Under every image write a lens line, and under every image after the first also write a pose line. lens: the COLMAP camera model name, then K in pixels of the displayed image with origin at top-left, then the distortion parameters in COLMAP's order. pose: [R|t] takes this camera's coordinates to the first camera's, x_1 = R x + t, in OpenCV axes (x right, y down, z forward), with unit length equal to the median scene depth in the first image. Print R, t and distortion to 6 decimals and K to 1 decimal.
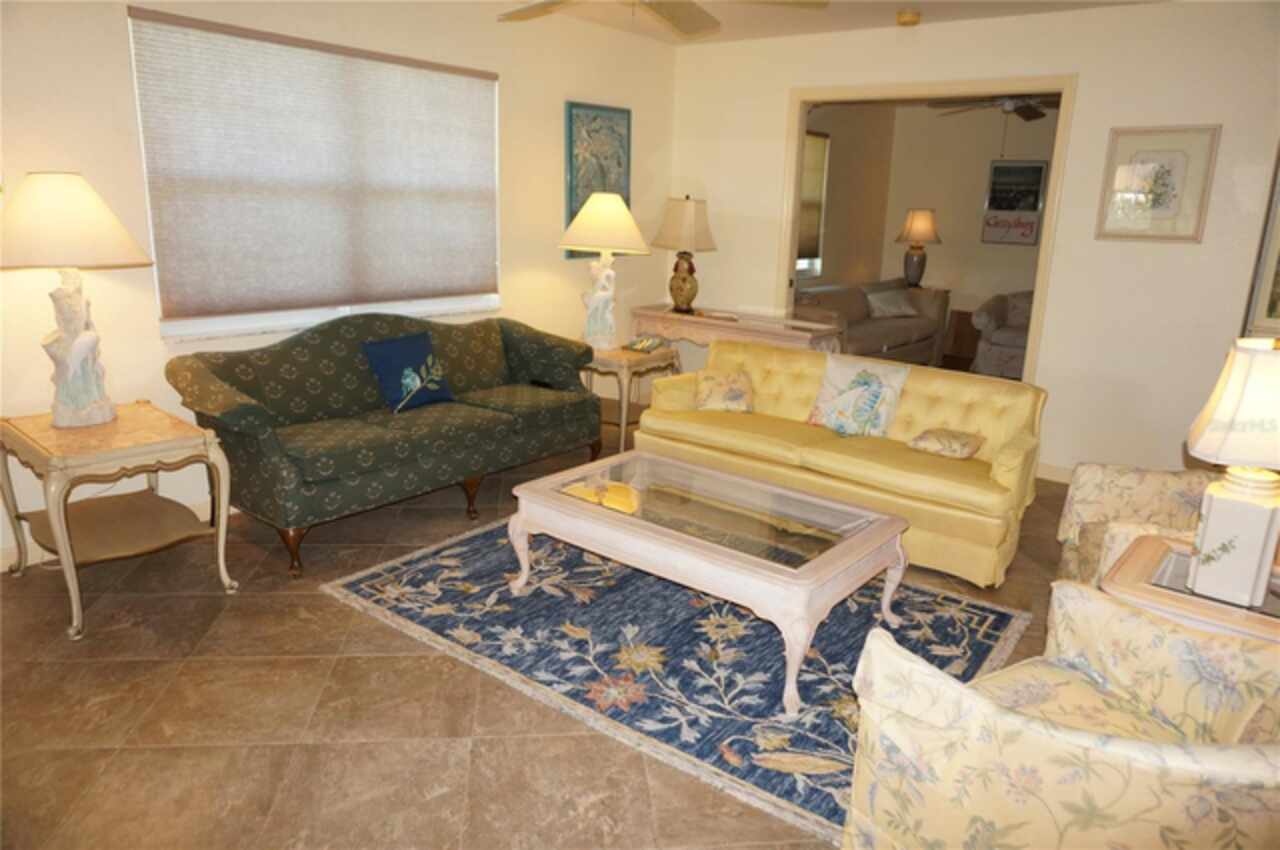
lens RADIAL K [[856.1, 0, 631.9], [0, 856.1, 426.5], [0, 0, 1]] dist [-0.046172, 0.027803]
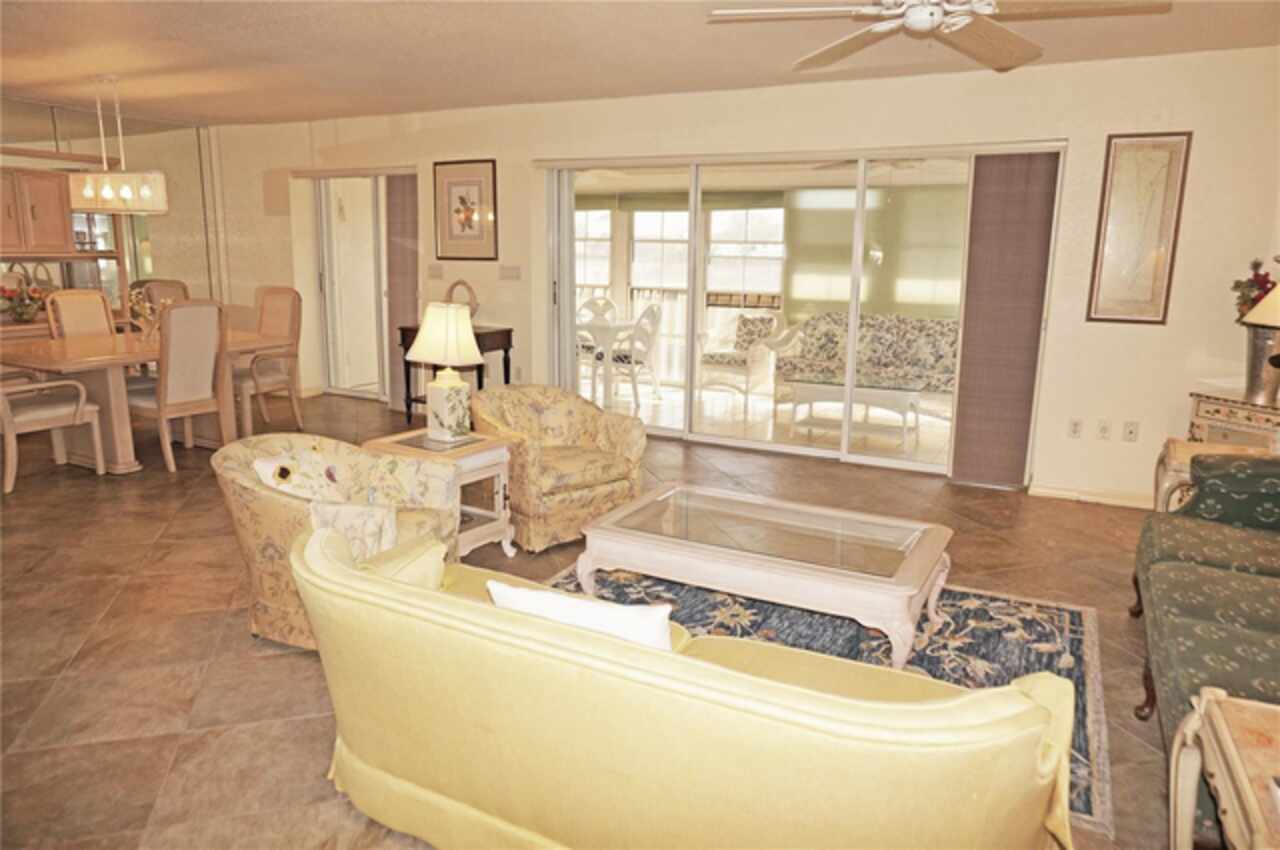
lens RADIAL K [[856.1, 0, 635.1], [0, 856.1, 431.1], [0, 0, 1]] dist [-0.046172, 0.027803]
pose [[-0.982422, -0.006033, -0.186578, 0.395291], [-0.087604, 0.897486, 0.432256, -0.409369], [0.164843, 0.441003, -0.882238, 1.646519]]
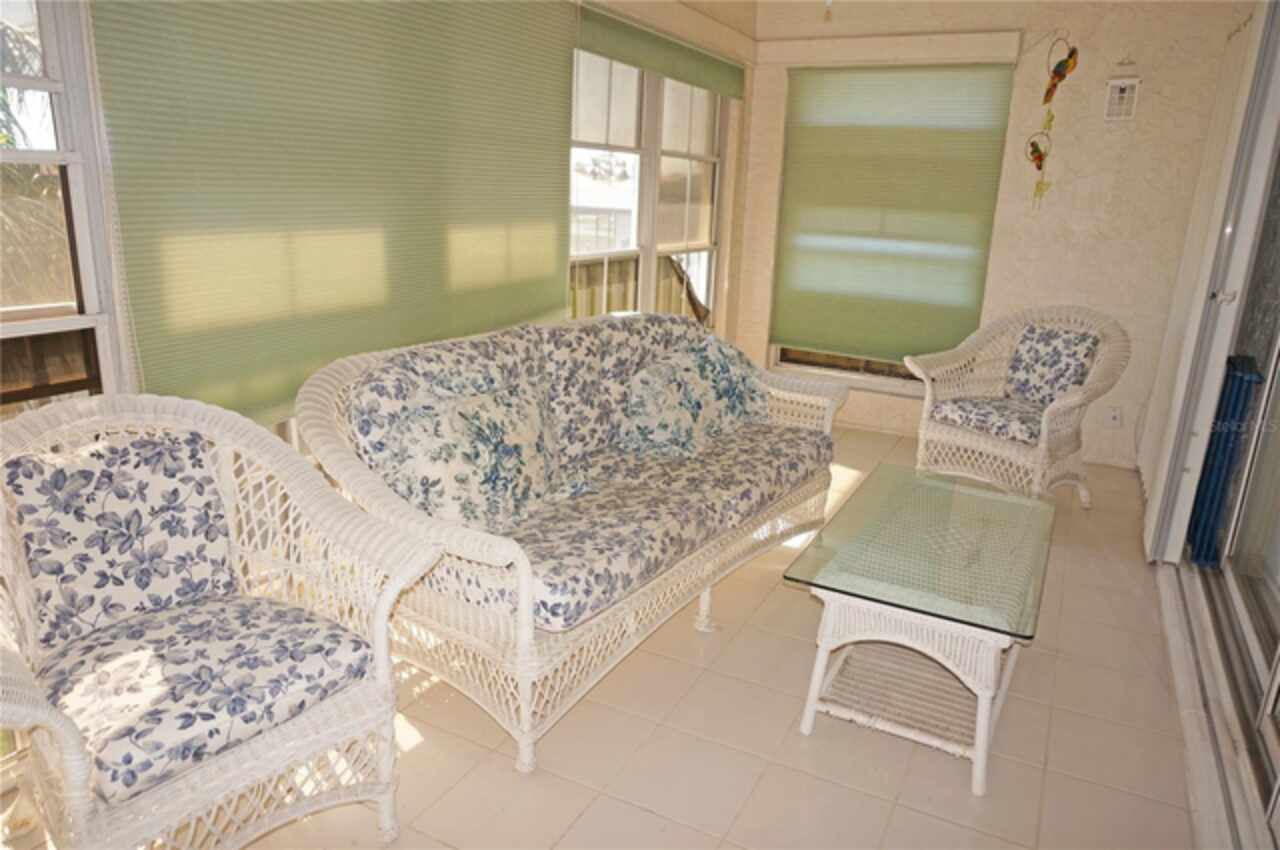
lens RADIAL K [[856.1, 0, 635.1], [0, 856.1, 428.1], [0, 0, 1]] dist [-0.046172, 0.027803]
pose [[0.186071, 0.244100, -0.951732, 0.127064], [-0.270922, 0.943843, 0.189109, 0.140816], [0.944446, 0.222657, 0.241754, -0.461053]]
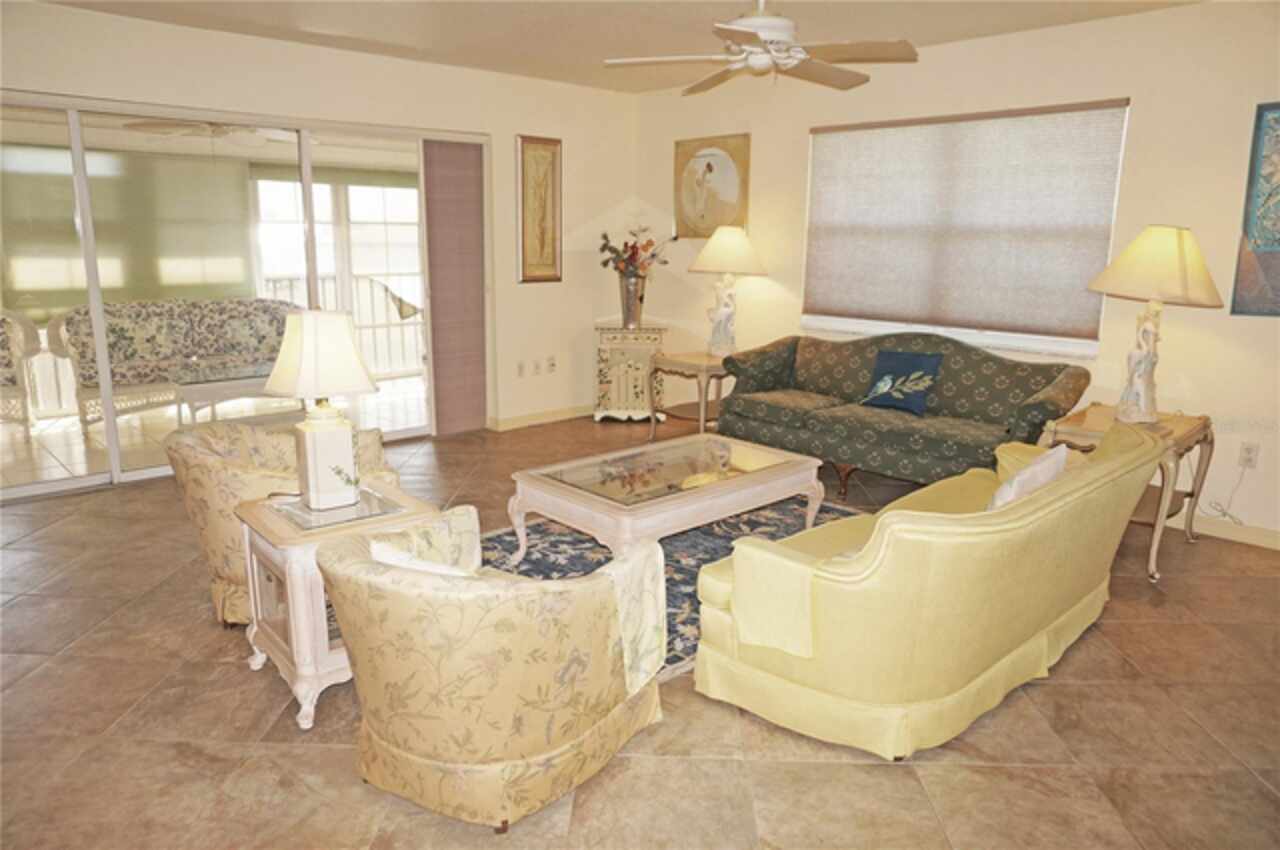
lens RADIAL K [[856.1, 0, 639.4], [0, 856.1, 429.3], [0, 0, 1]] dist [-0.046172, 0.027803]
pose [[-0.143395, 0.187852, -0.971674, 1.151987], [-0.258887, 0.940512, 0.220033, -0.201570], [0.955204, 0.283105, -0.086233, 0.925822]]
